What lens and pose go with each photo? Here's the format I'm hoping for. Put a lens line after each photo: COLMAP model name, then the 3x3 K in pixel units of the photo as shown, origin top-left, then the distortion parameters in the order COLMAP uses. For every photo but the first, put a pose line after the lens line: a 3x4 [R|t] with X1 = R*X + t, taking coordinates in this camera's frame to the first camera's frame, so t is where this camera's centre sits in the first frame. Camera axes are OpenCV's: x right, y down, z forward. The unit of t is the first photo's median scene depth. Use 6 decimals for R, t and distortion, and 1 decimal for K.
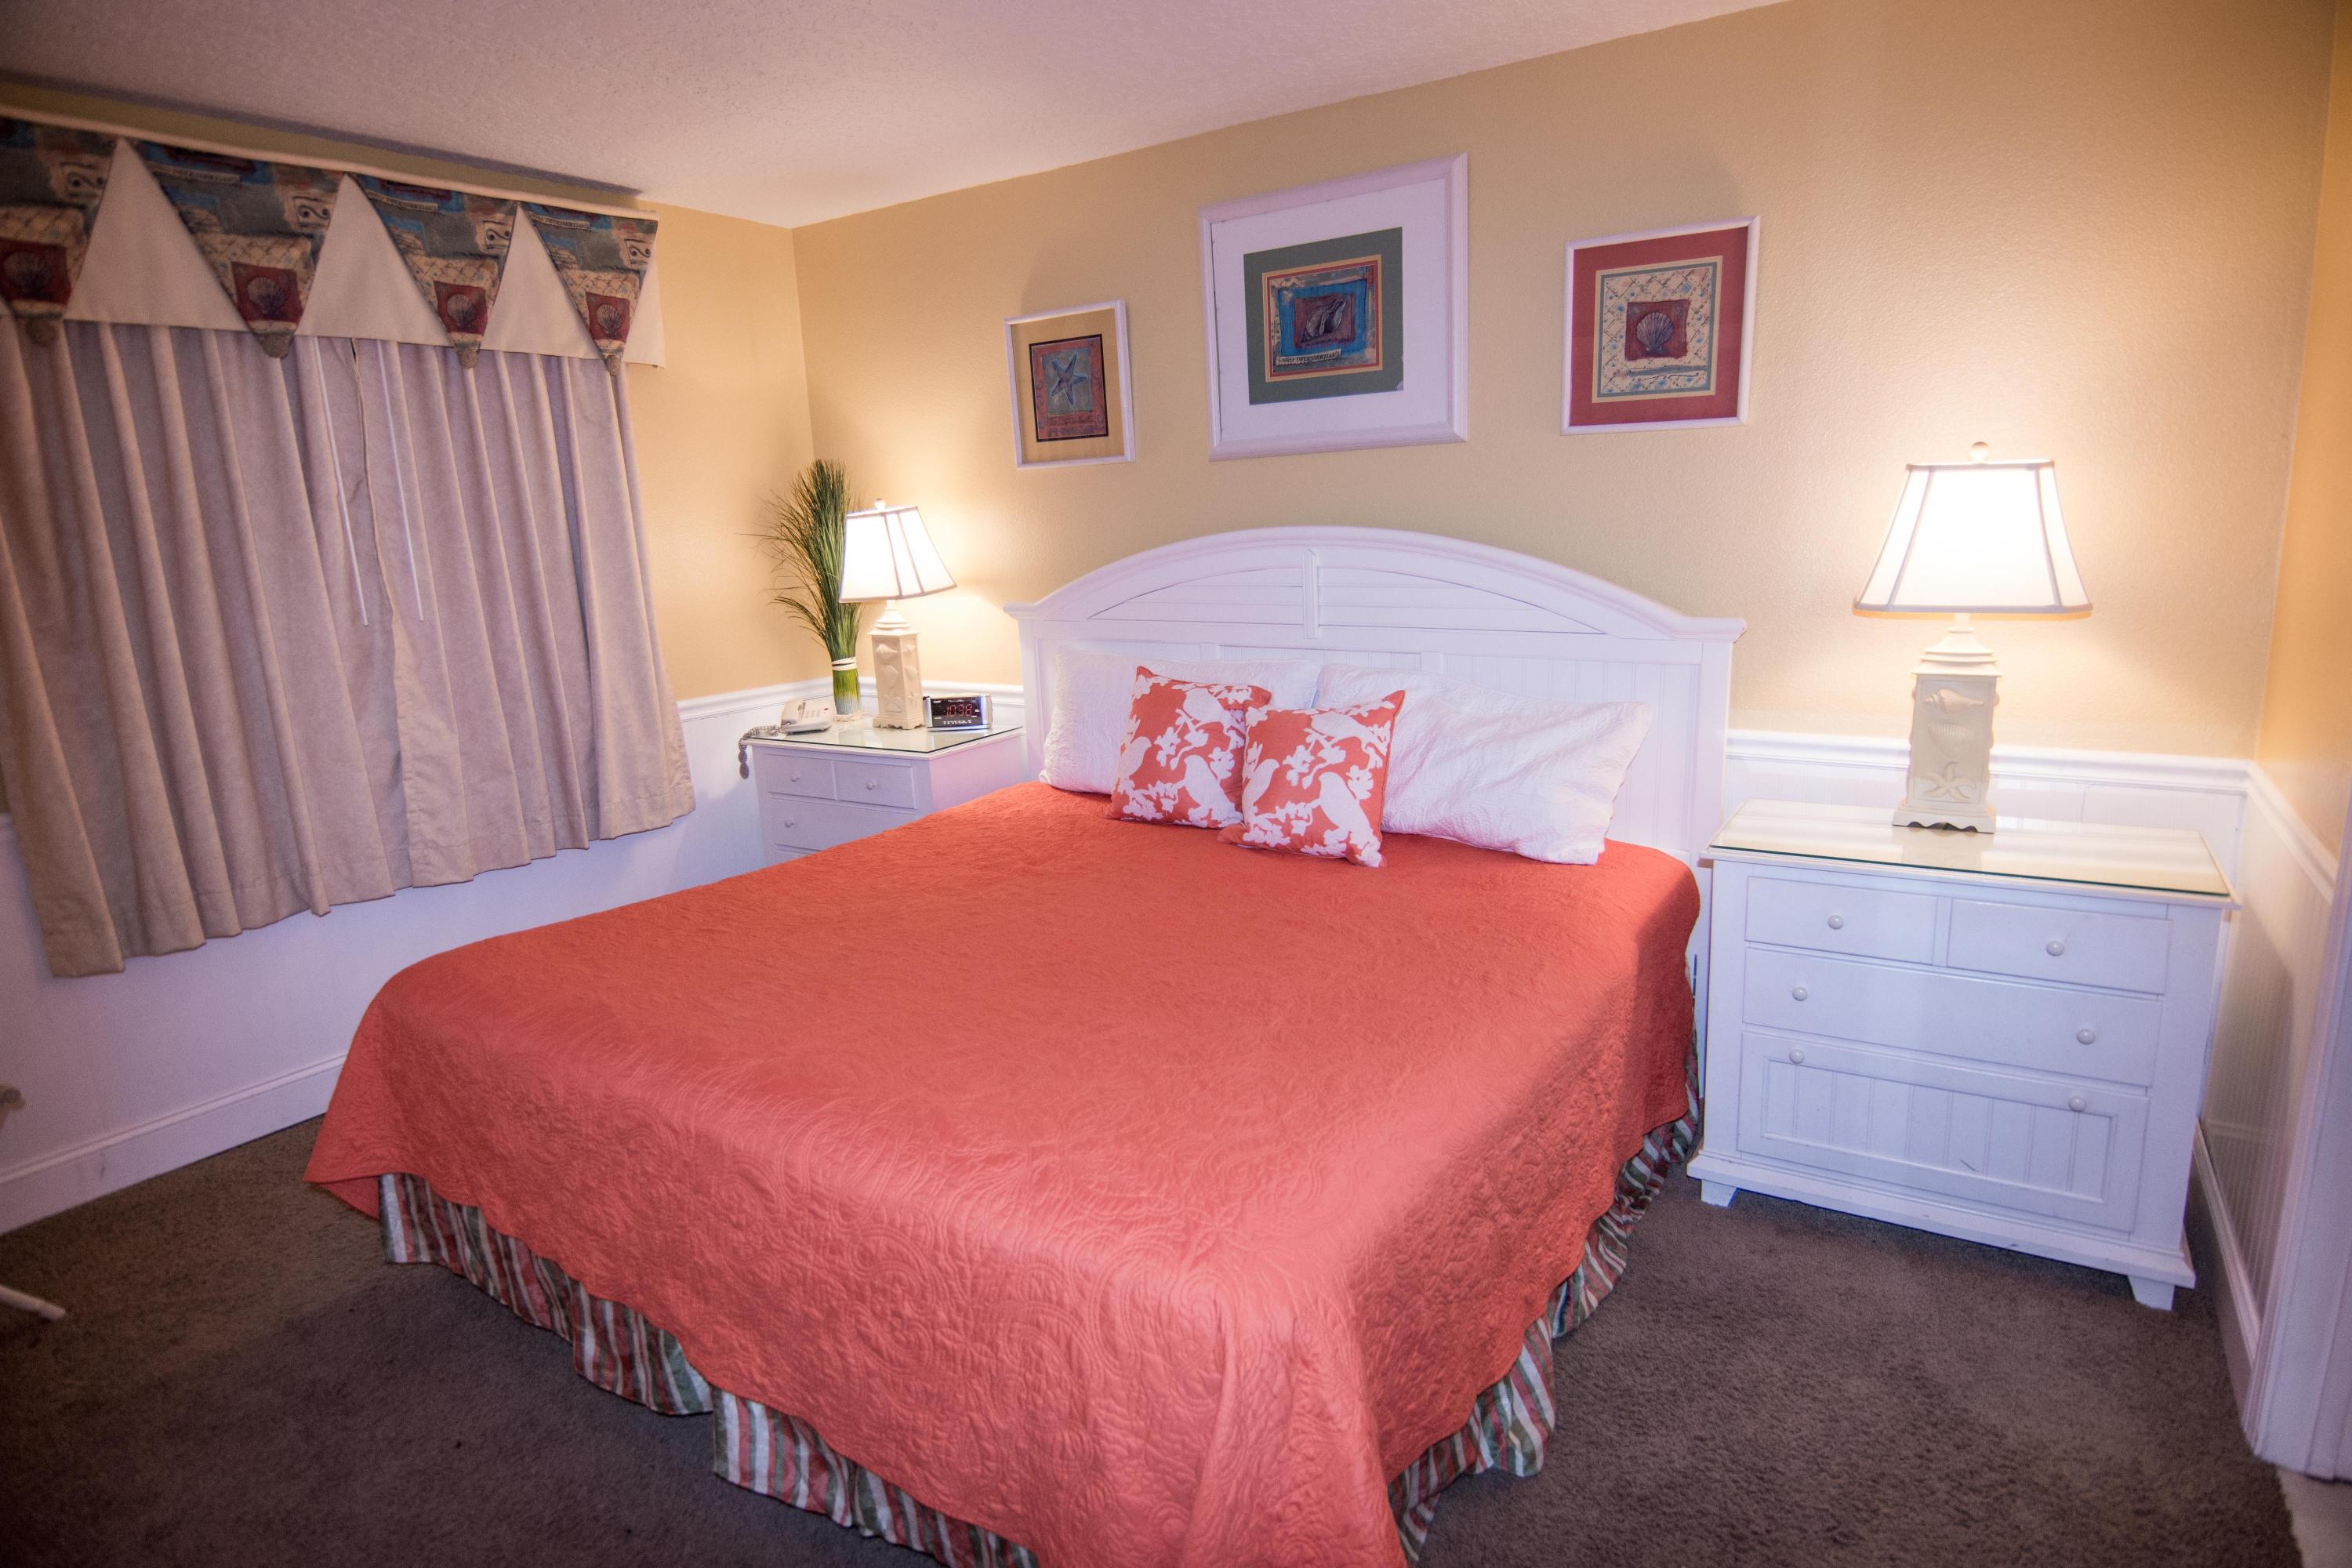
lens RADIAL K [[1249.0, 0, 1176.0], [0, 1249.0, 784.0], [0, 0, 1]] dist [0.000792, -0.019850]
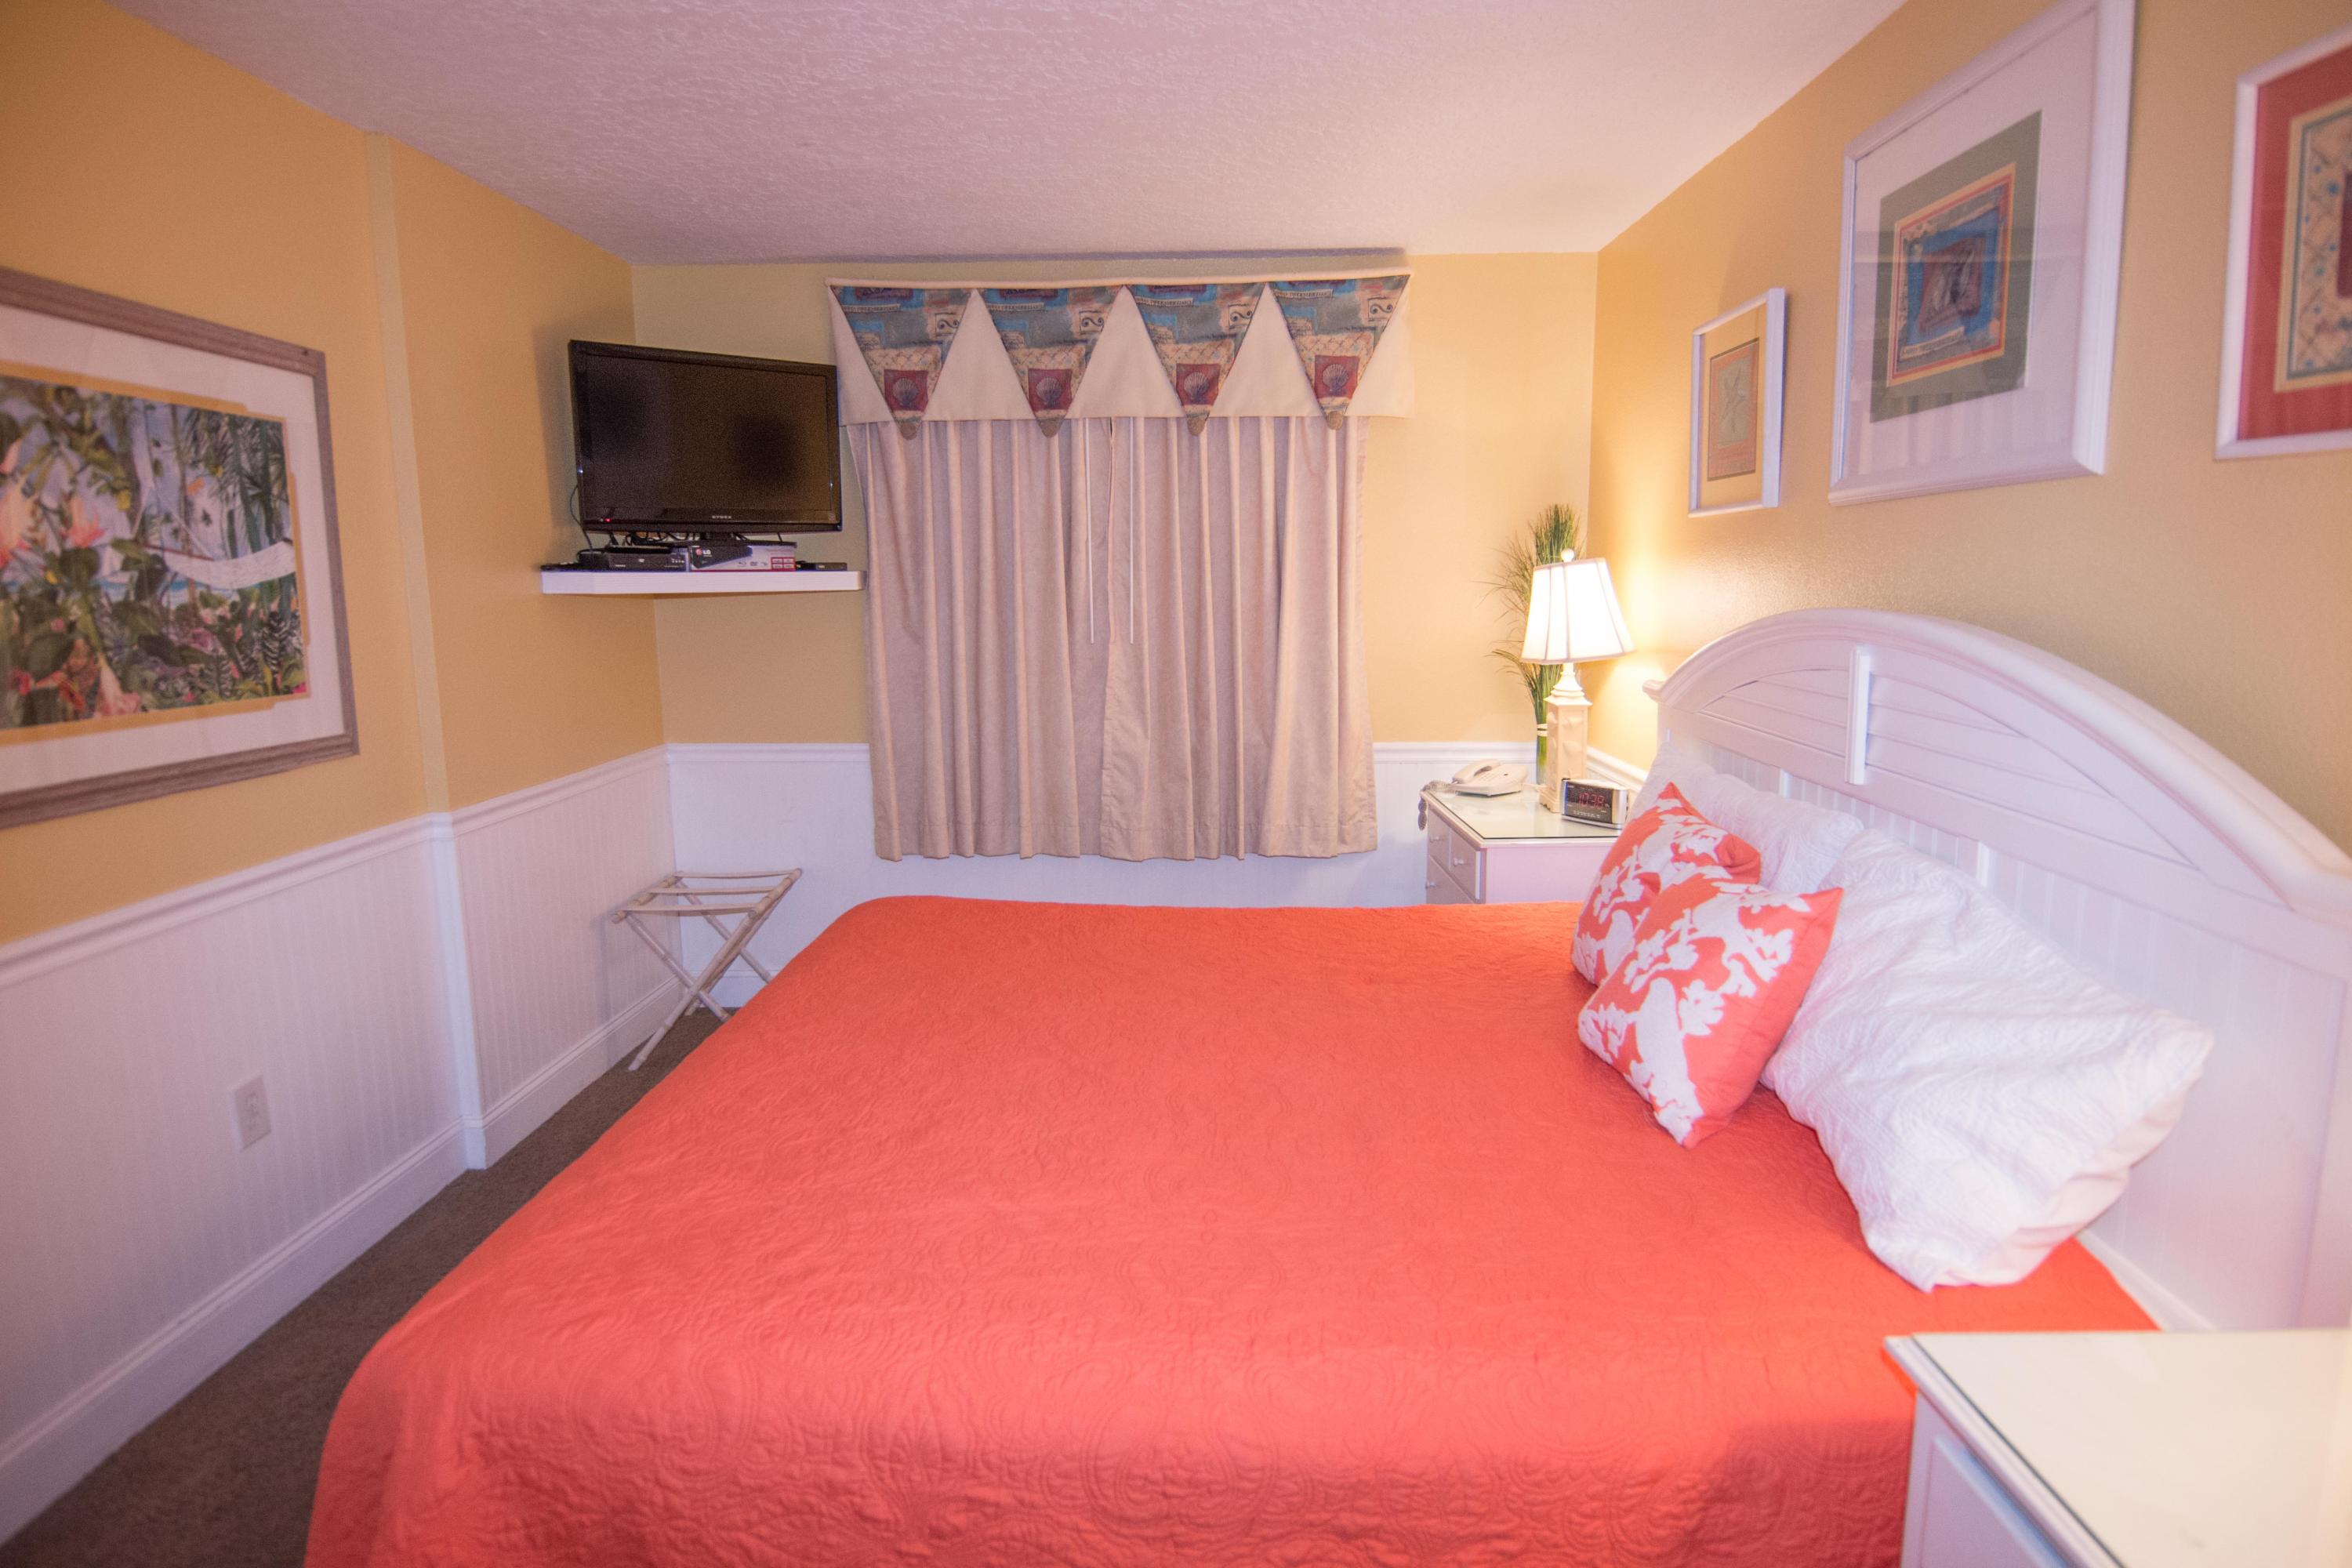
lens RADIAL K [[1282.2, 0, 1176.0], [0, 1282.2, 784.0], [0, 0, 1]] dist [-0.001813, -0.022525]
pose [[0.524099, 0.170791, -0.834356, 0.484567], [-0.192480, 0.978091, 0.079307, -0.103516], [0.829621, 0.119032, 0.545491, 0.363327]]
